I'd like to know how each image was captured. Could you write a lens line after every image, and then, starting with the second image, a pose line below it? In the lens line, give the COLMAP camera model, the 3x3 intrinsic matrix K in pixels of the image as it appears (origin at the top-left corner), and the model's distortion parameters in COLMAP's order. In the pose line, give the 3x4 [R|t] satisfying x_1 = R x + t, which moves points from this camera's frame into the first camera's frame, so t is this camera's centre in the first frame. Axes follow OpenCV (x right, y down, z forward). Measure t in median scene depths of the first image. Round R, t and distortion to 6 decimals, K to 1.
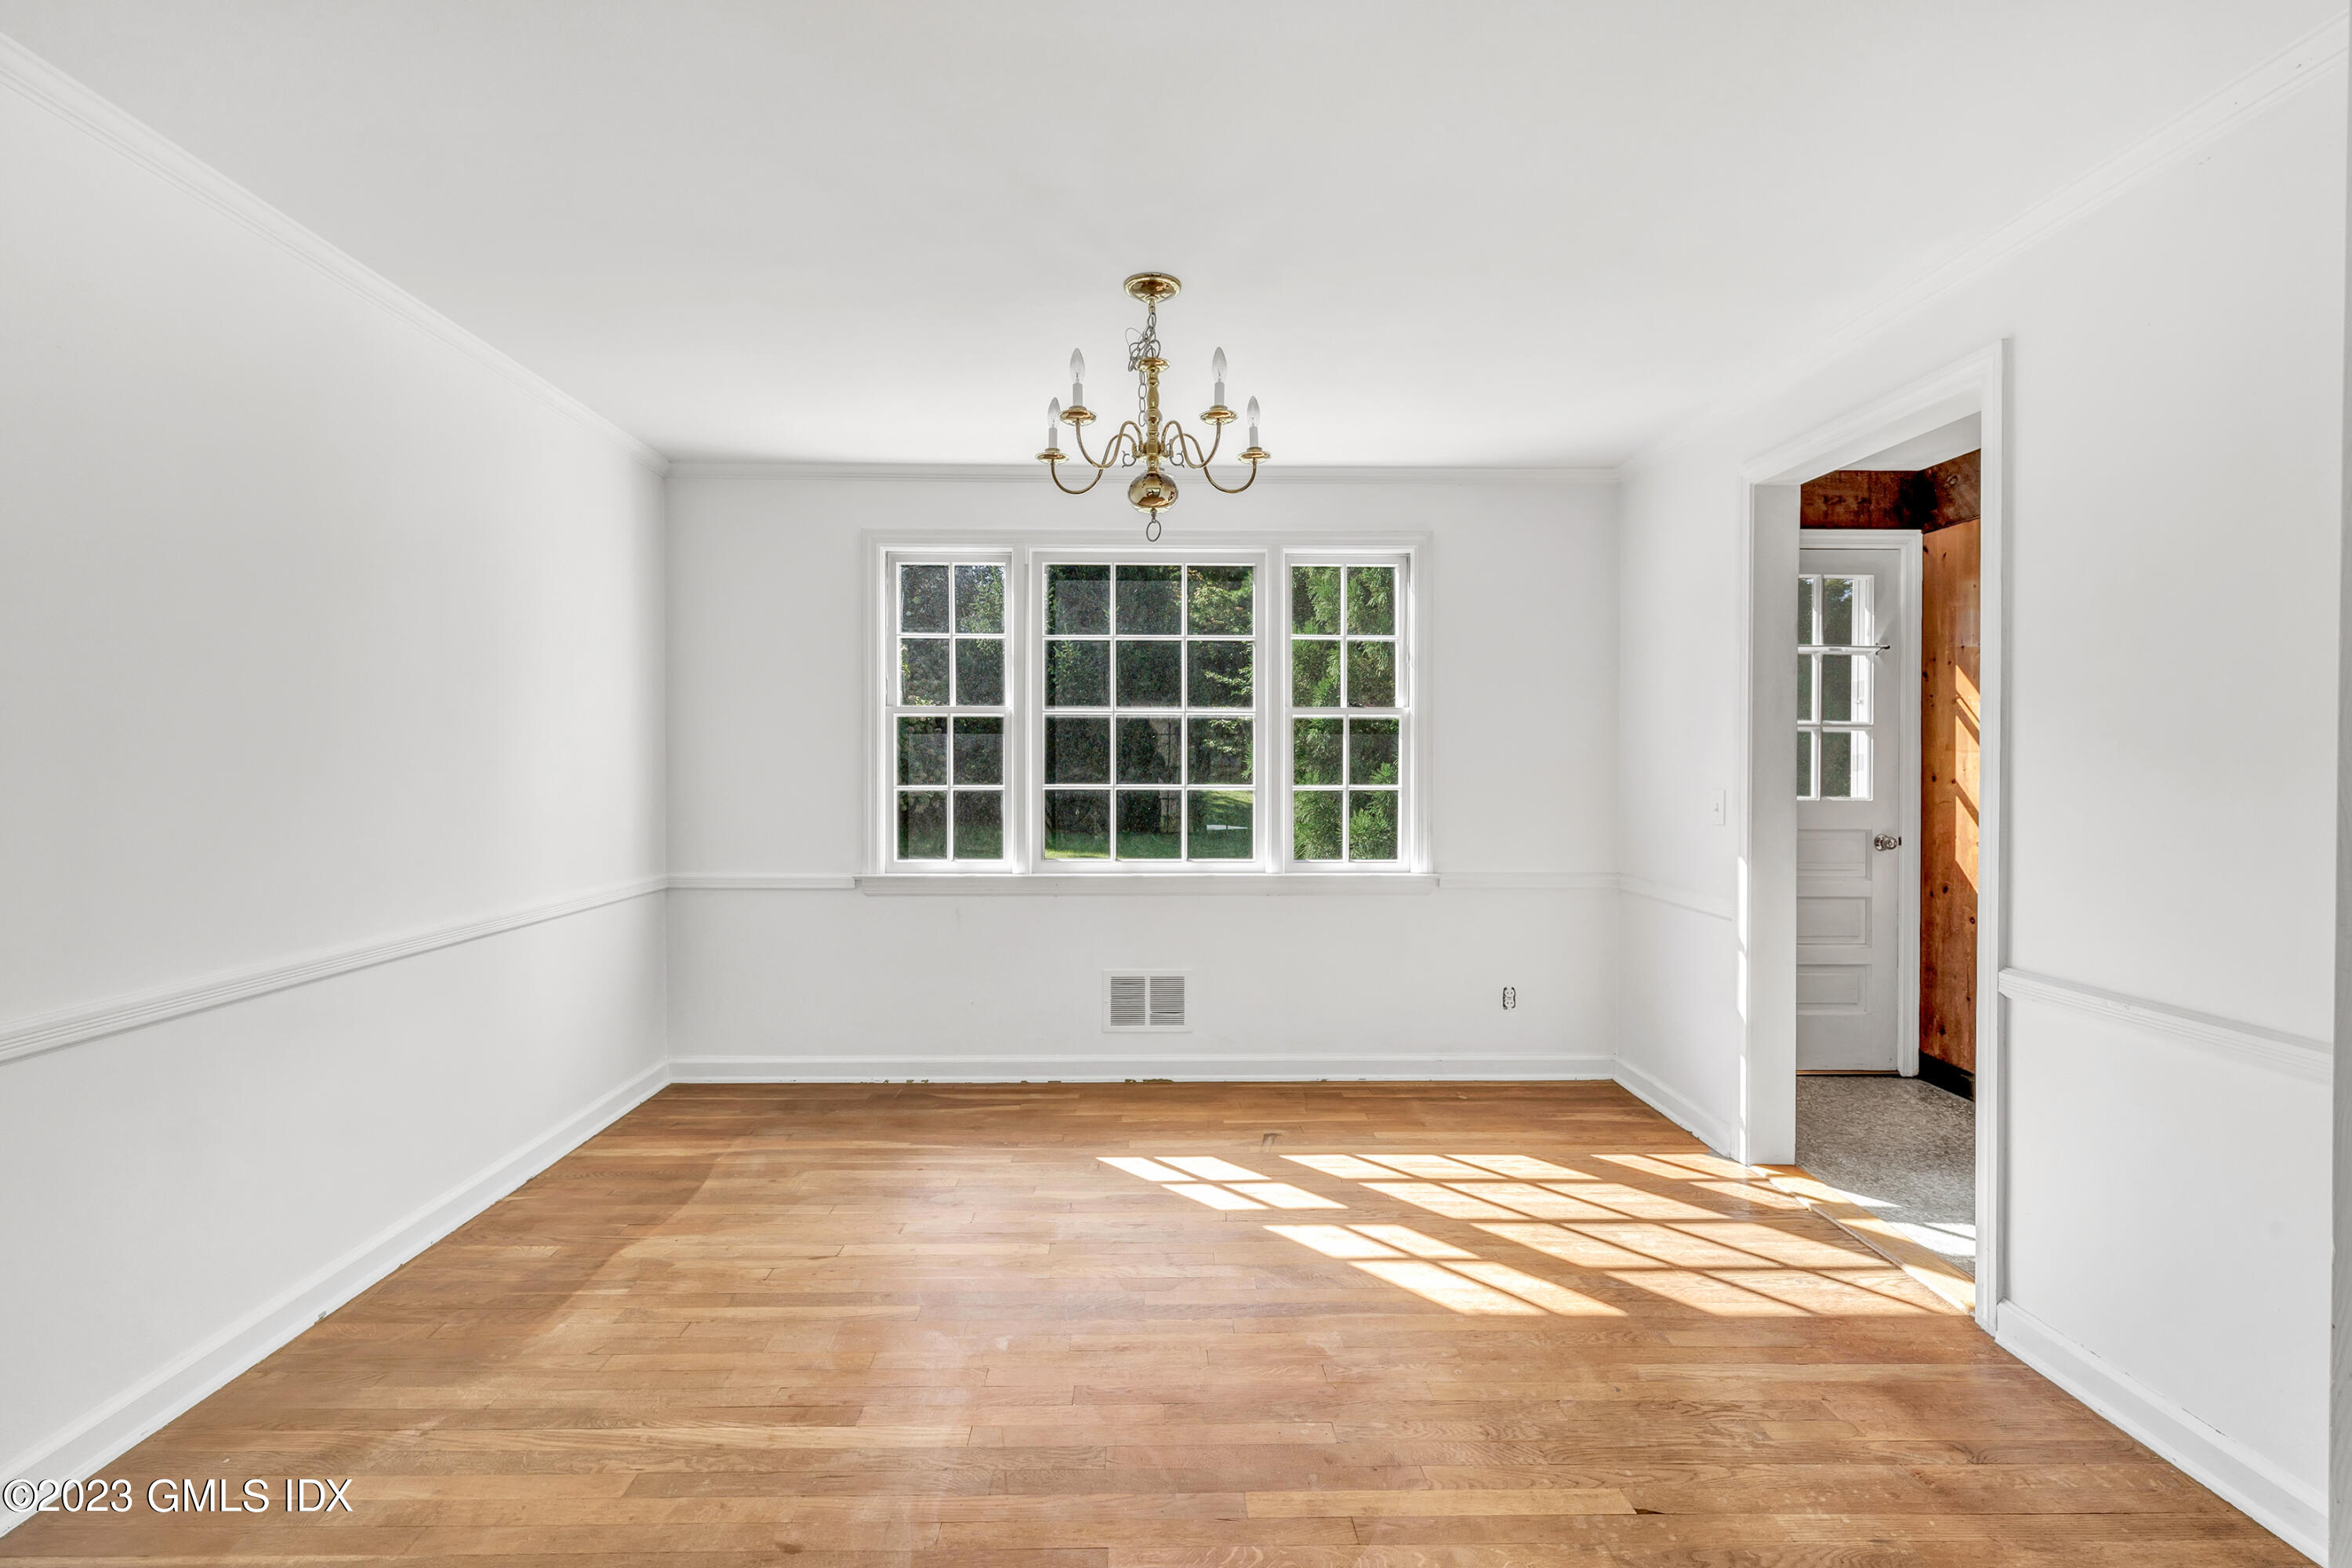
lens RADIAL K [[1009.9, 0, 1155.1], [0, 1009.9, 784.0], [0, 0, 1]] dist [0.005171, 0.000145]
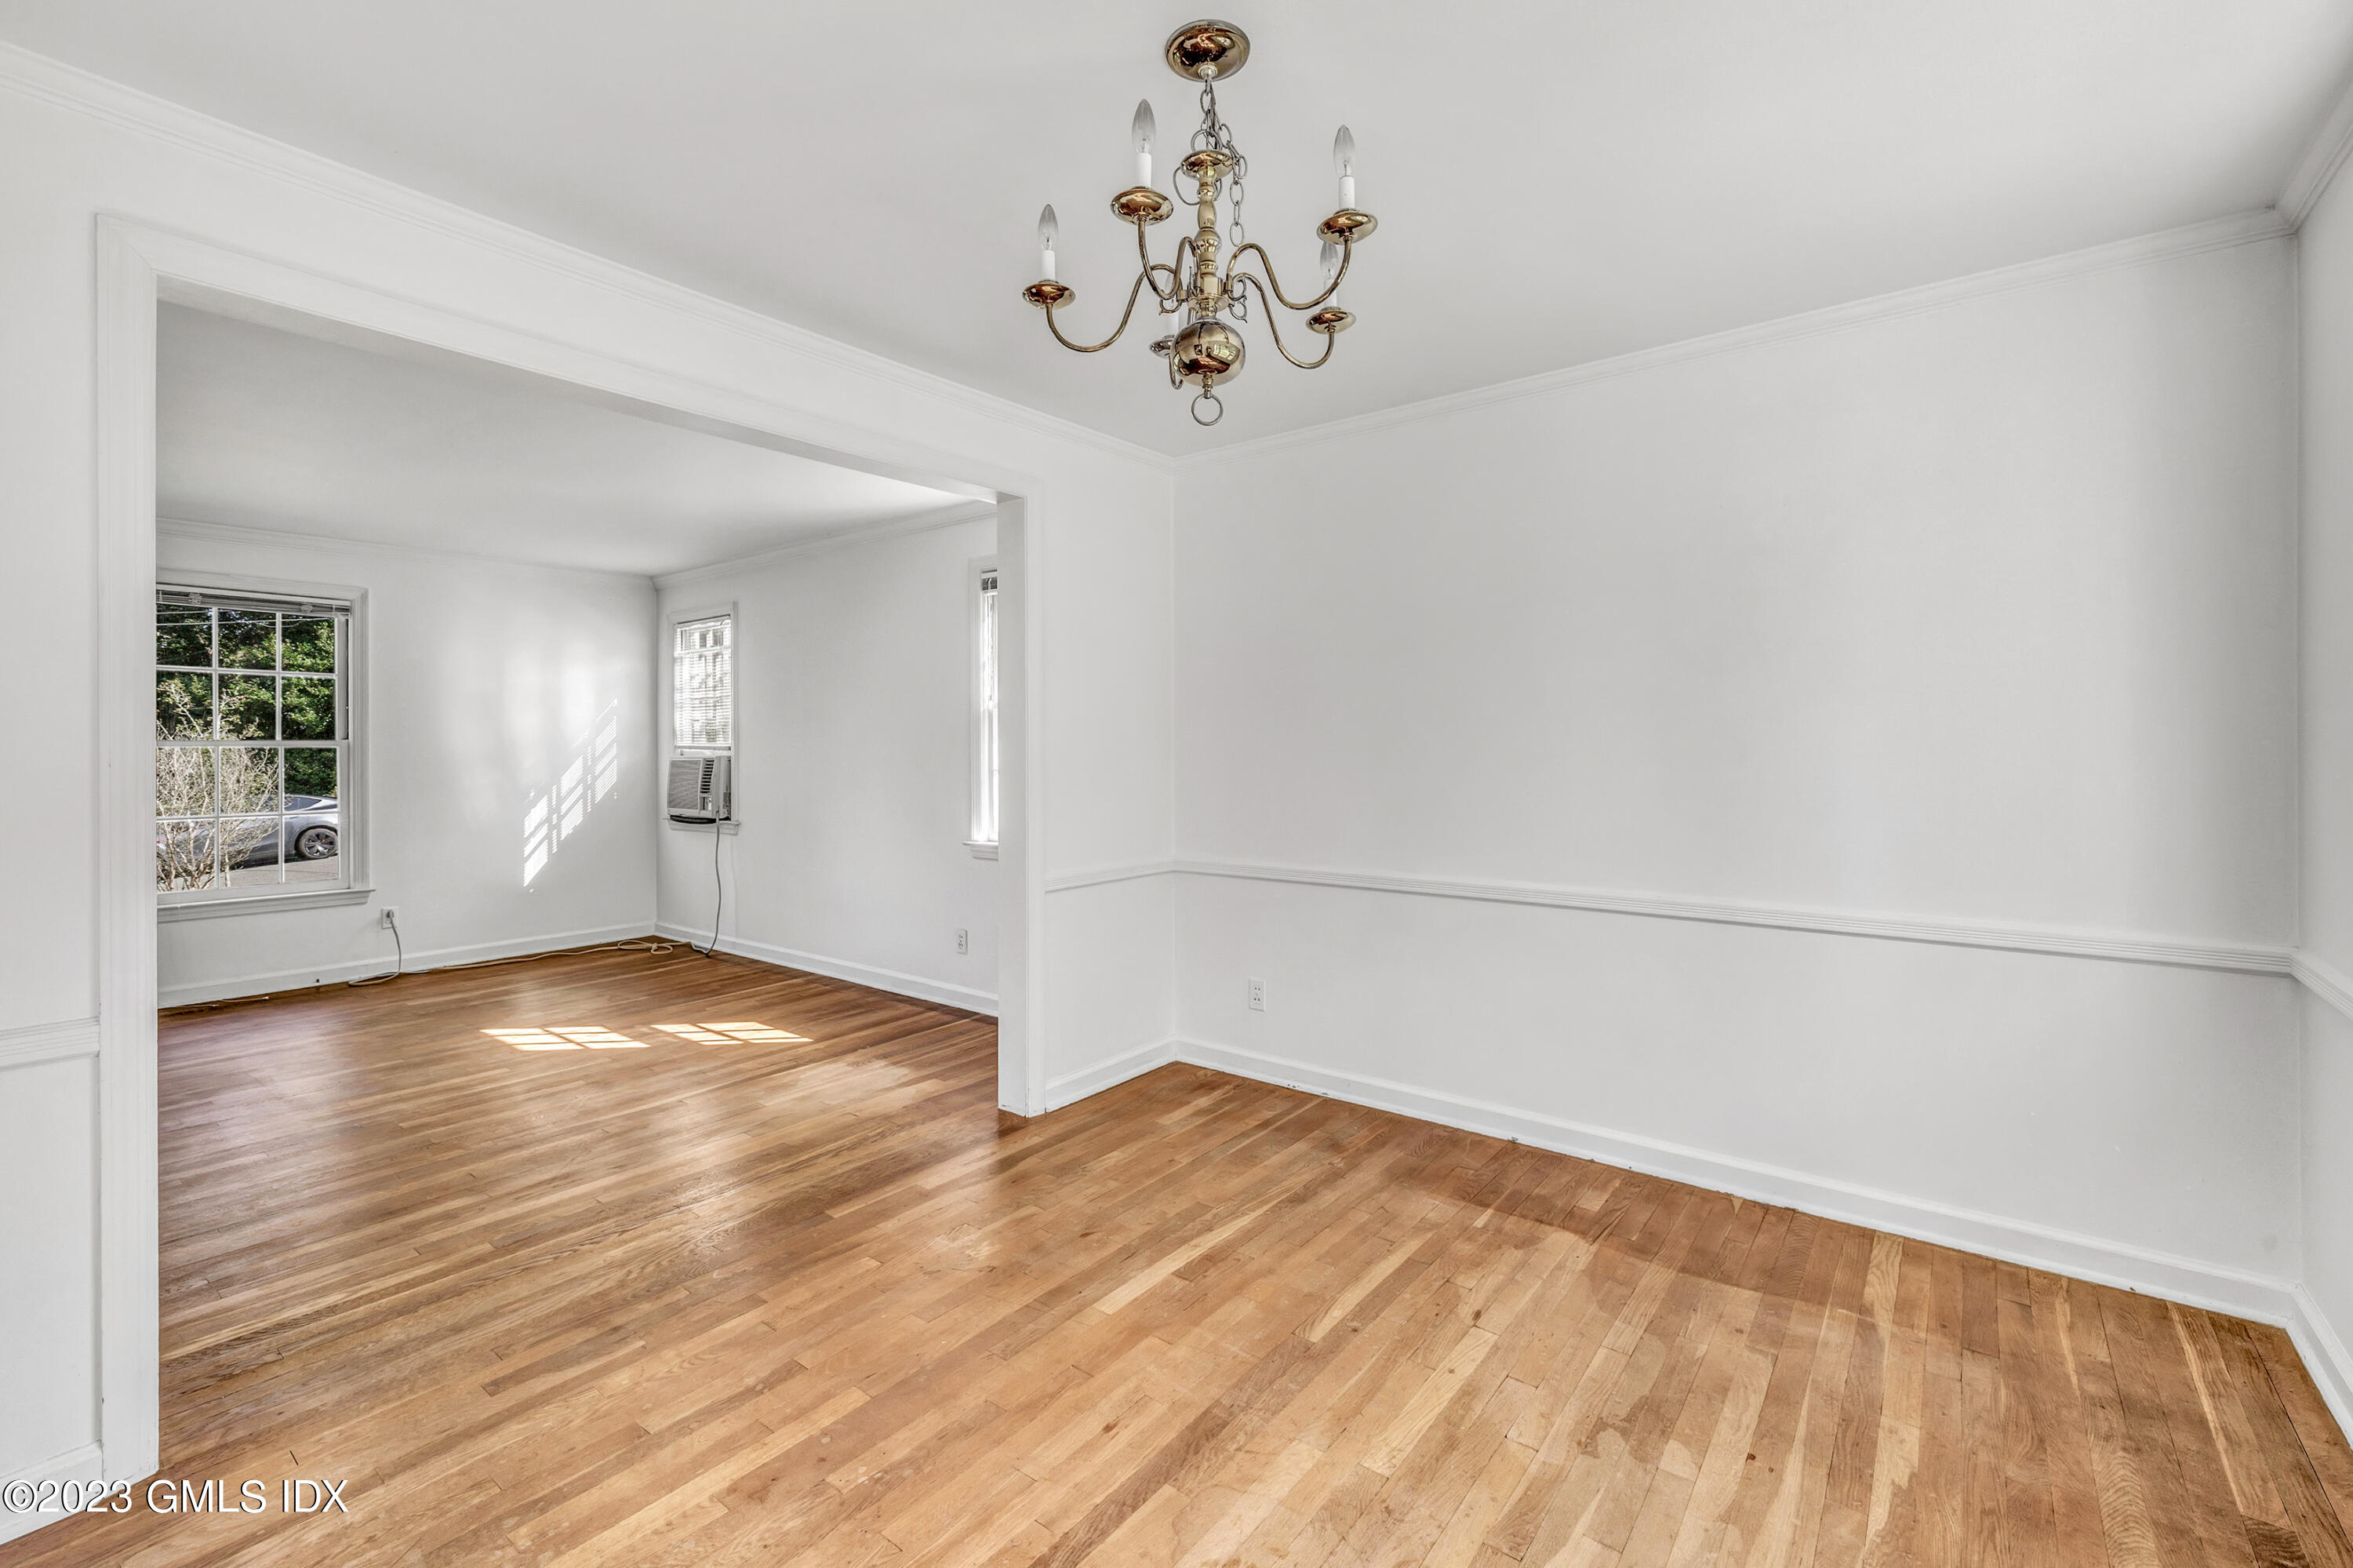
lens RADIAL K [[1010.3, 0, 1168.7], [0, 1010.3, 762.7], [0, 0, 1]] dist [0.005171, 0.000145]
pose [[-0.640182, 0.009111, -0.768169, 0.562241], [-0.009769, 0.999752, 0.019998, -0.028216], [0.768161, 0.020307, -0.639934, 1.493336]]
